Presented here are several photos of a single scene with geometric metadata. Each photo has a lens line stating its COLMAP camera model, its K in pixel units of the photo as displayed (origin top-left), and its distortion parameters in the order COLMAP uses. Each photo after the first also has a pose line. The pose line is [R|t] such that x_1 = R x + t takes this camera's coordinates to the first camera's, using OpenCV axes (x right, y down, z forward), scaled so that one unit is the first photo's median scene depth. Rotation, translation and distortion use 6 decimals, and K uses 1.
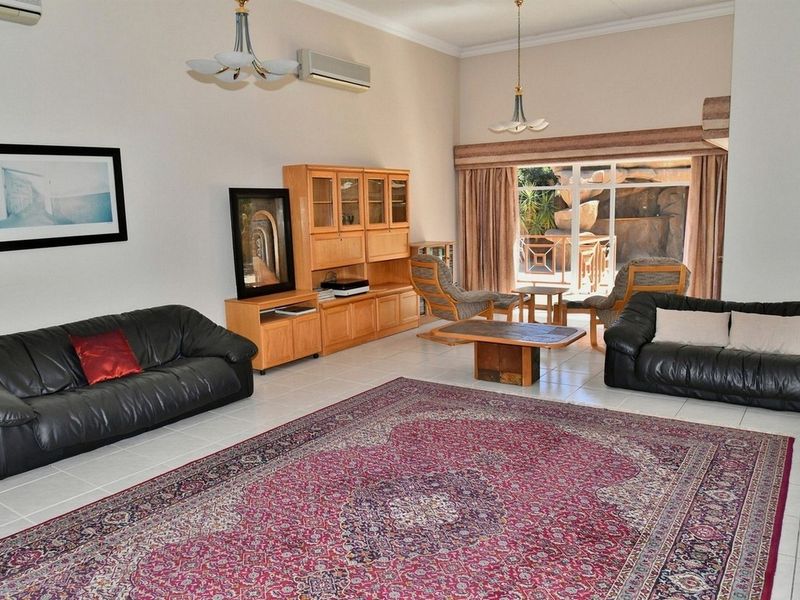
lens RADIAL K [[630.5, 0, 400.0], [0, 630.5, 300.0], [0, 0, 1]] dist [-0.008839, -0.002436]
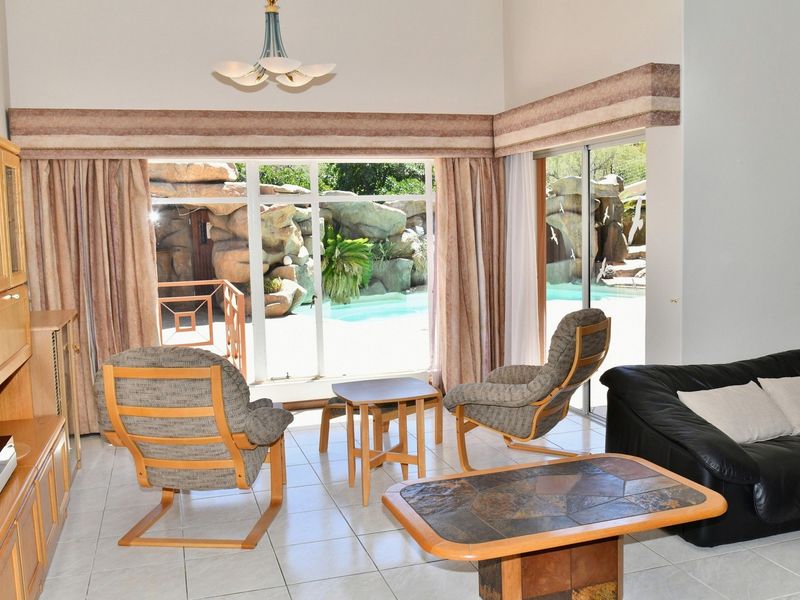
lens RADIAL K [[775.4, 0, 400.0], [0, 775.4, 300.0], [0, 0, 1]] dist [-0.041140, -0.002146]
pose [[0.618516, -0.072320, 0.782437, -0.219296], [0.127111, 0.991849, -0.008805, -0.067802], [-0.775423, 0.104902, 0.622668, 0.489052]]
